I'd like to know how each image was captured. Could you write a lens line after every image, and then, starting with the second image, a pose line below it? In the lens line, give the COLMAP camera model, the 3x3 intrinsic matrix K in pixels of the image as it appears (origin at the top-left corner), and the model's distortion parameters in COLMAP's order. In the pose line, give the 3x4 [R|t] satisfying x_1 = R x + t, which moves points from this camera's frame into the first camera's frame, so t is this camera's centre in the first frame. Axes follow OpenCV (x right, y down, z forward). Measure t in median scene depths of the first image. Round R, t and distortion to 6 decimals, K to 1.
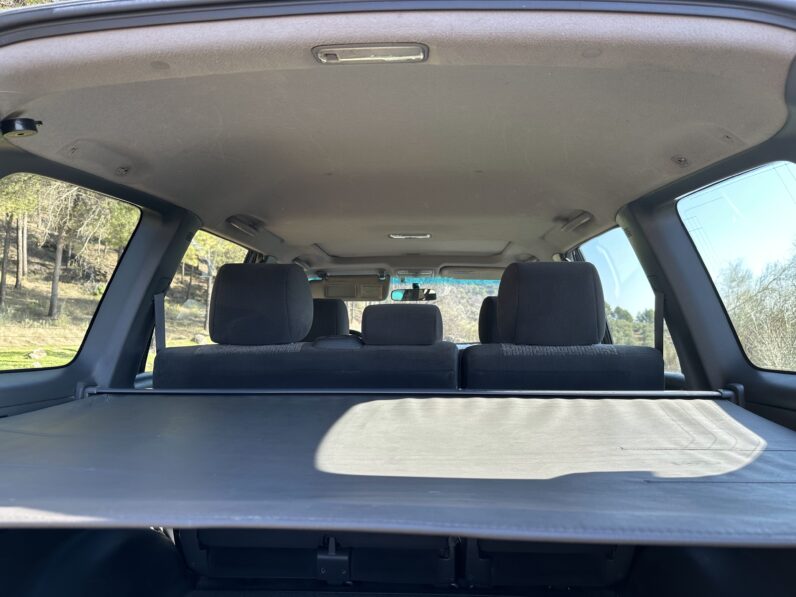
lens RADIAL K [[526.7, 0, 395.9], [0, 526.7, 298.3], [0, 0, 1]] dist [0.118174, -0.192745]
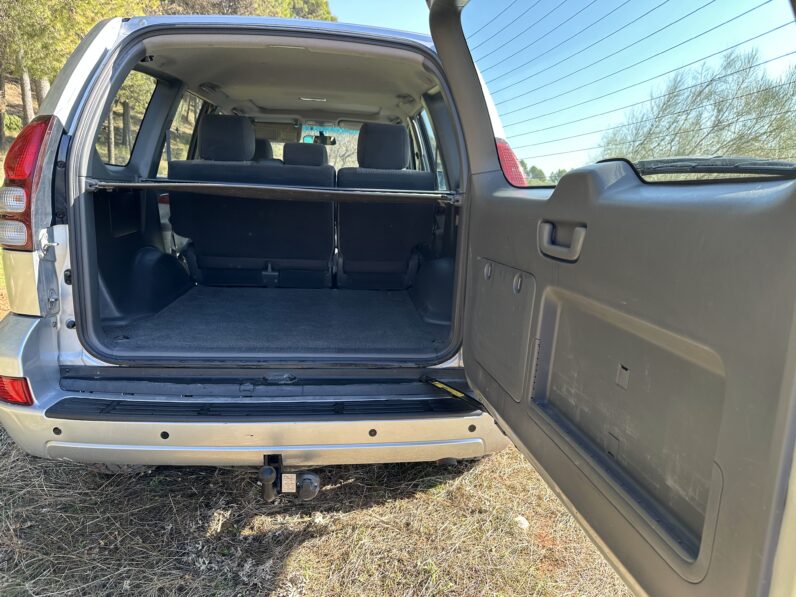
lens RADIAL K [[526.7, 0, 395.9], [0, 526.7, 298.3], [0, 0, 1]] dist [0.118174, -0.192745]
pose [[0.988921, 0.006079, 0.148317, 0.035032], [-0.045832, 0.962848, 0.266127, 0.016161], [-0.141189, -0.269977, 0.952459, -0.637898]]
